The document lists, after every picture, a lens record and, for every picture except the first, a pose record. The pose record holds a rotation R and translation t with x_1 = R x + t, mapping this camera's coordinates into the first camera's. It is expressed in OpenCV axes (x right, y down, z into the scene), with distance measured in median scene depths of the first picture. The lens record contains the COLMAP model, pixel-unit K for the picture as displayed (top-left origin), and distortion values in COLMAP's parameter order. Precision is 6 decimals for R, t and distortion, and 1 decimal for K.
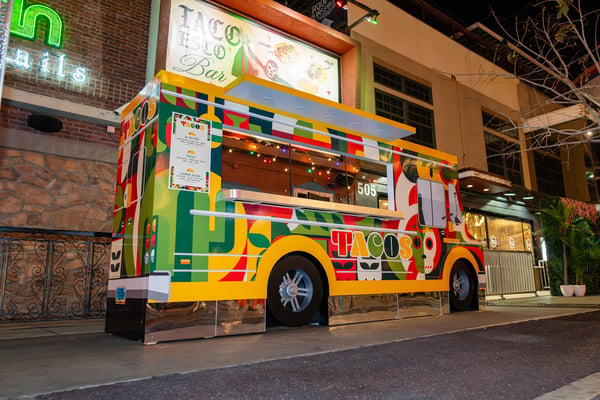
lens RADIAL K [[452.4, 0, 290.3], [0, 452.4, 200.5], [0, 0, 1]] dist [0.017480, 0.002407]
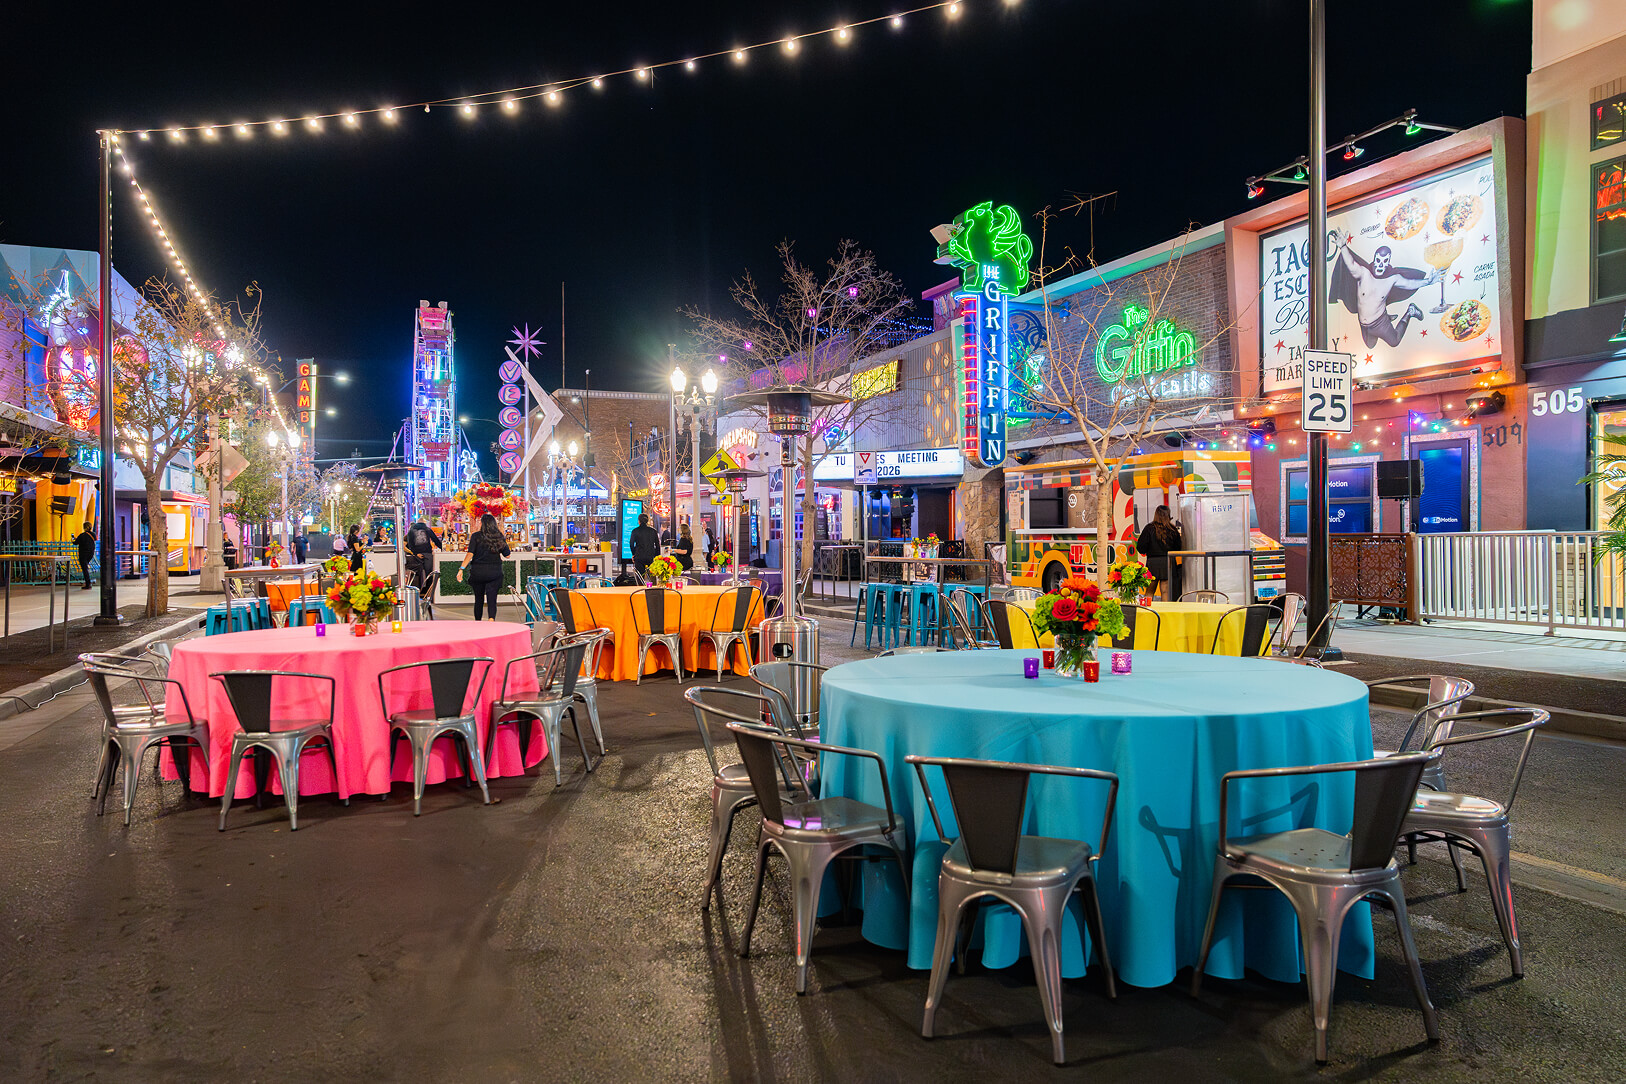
lens RADIAL K [[1225.9, 0, 786.6], [0, 1225.9, 543.4], [0, 0, 1]] dist [0.017480, 0.002407]
pose [[-0.332690, 0.035006, -0.942386, 3.396546], [0.200511, 0.979087, -0.034417, 0.010225], [0.921473, -0.200408, -0.332751, 1.218051]]
